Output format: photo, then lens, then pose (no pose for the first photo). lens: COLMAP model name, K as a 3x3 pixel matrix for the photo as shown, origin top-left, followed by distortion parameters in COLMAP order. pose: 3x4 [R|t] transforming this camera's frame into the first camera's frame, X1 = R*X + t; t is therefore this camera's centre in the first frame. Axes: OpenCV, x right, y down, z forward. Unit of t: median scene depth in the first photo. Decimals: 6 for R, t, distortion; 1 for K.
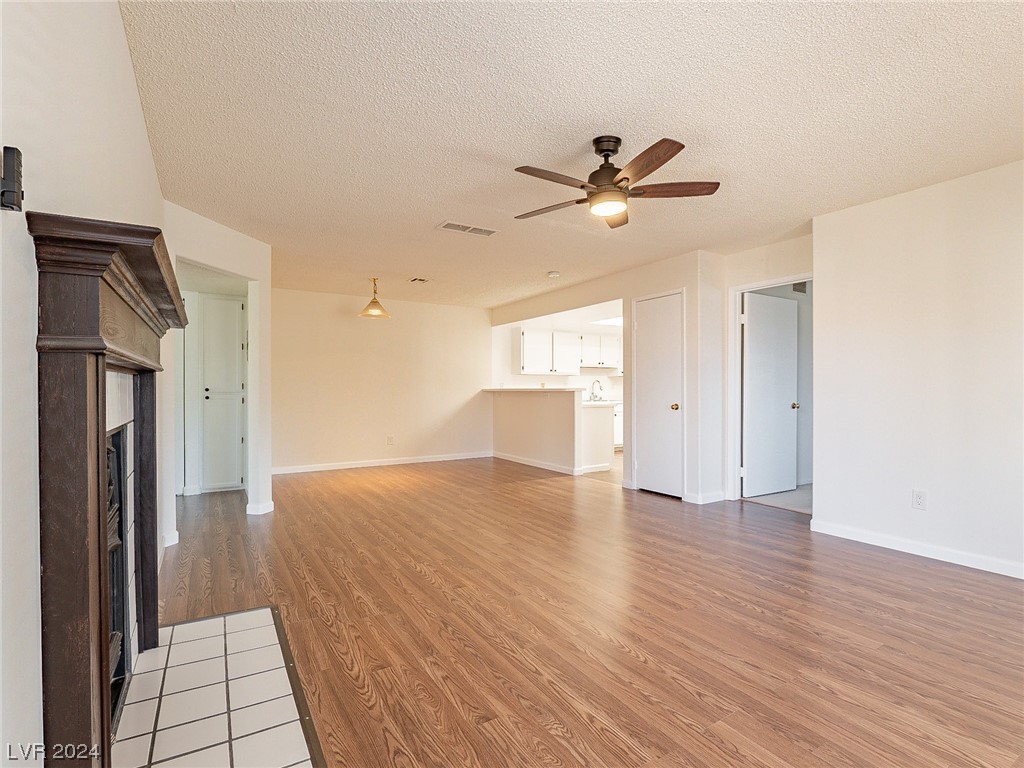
lens RADIAL K [[499.6, 0, 513.4], [0, 499.6, 386.7], [0, 0, 1]] dist [-0.010512, -0.002525]
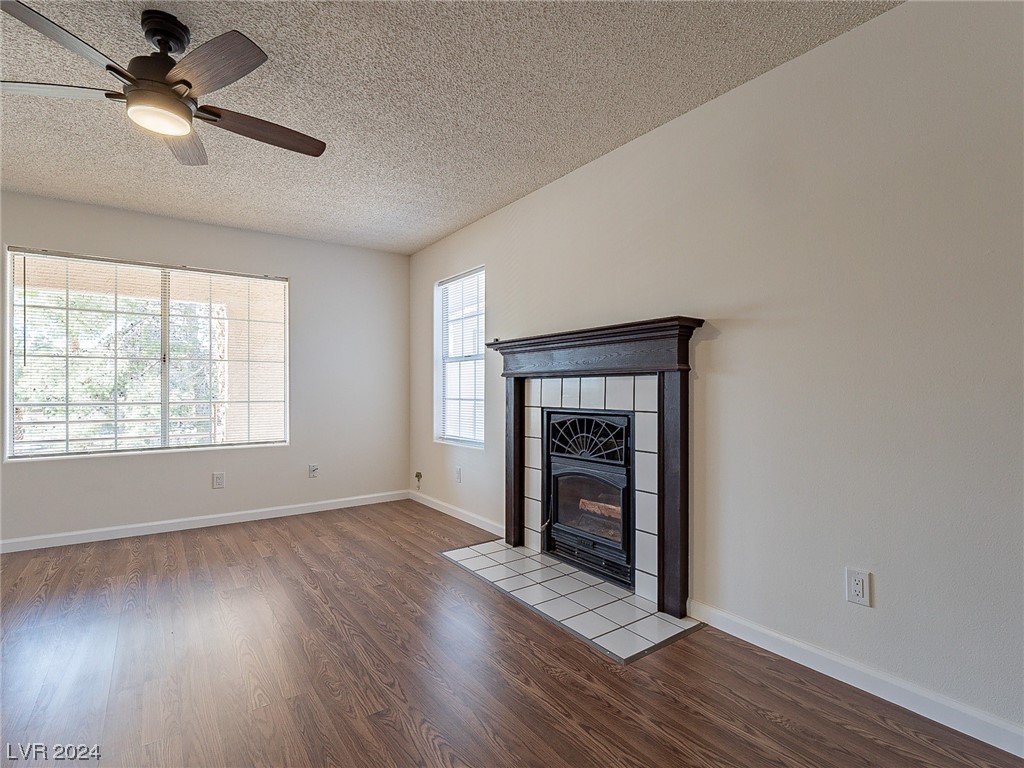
lens RADIAL K [[499.6, 0, 513.8], [0, 499.6, 387.3], [0, 0, 1]] dist [-0.010512, -0.002525]
pose [[-0.997538, 0.000537, -0.070128, -0.129048], [0.000897, 0.999987, -0.005103, 0.004699], [0.070125, -0.005153, -0.997525, 0.907270]]
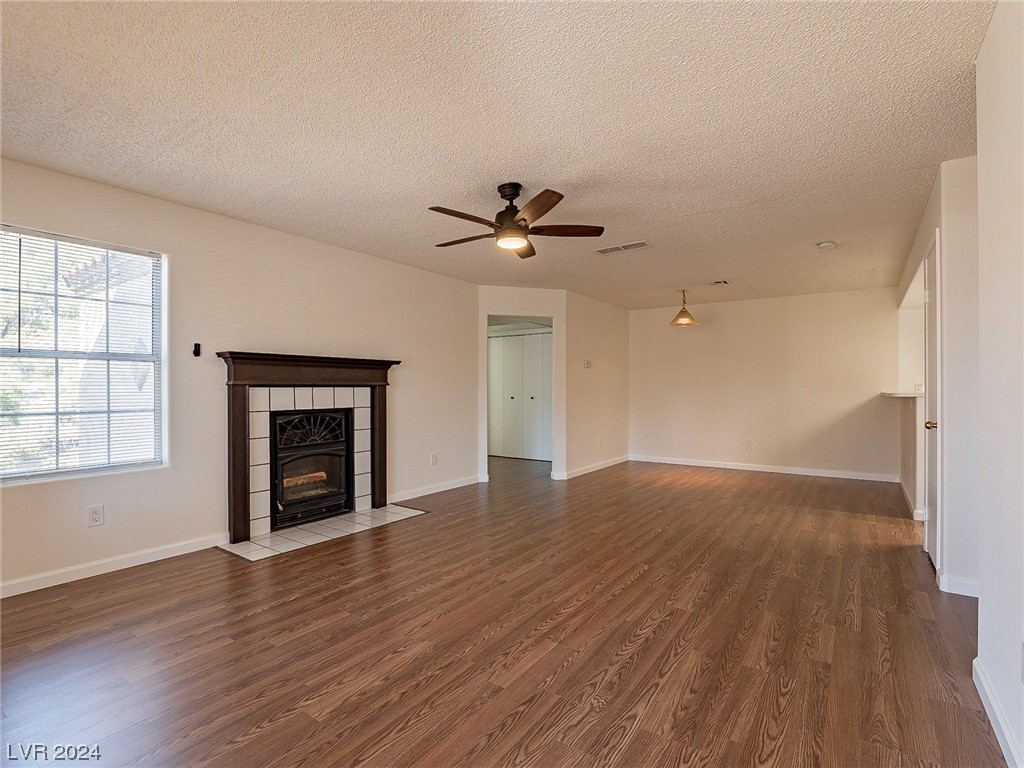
lens RADIAL K [[499.6, 0, 515.7], [0, 499.6, 390.2], [0, 0, 1]] dist [-0.010512, -0.002525]
pose [[0.399603, 0.002704, -0.916684, 0.677571], [0.003720, 0.999983, 0.004572, -0.007593], [0.916681, -0.005237, 0.399586, 0.285750]]
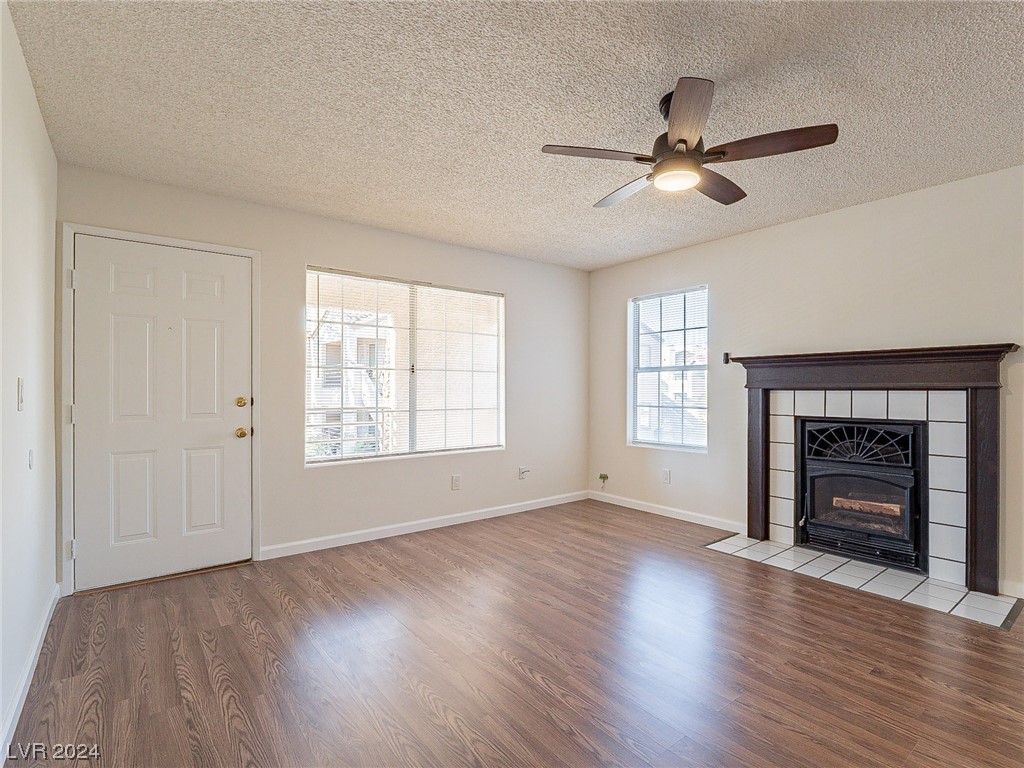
lens RADIAL K [[499.6, 0, 513.5], [0, 499.6, 388.0], [0, 0, 1]] dist [-0.010512, -0.002525]
pose [[-0.994513, -0.001866, -0.104600, 0.285618], [-0.001406, 0.999989, -0.004463, -0.009965], [0.104607, -0.004291, -0.994504, 0.943618]]
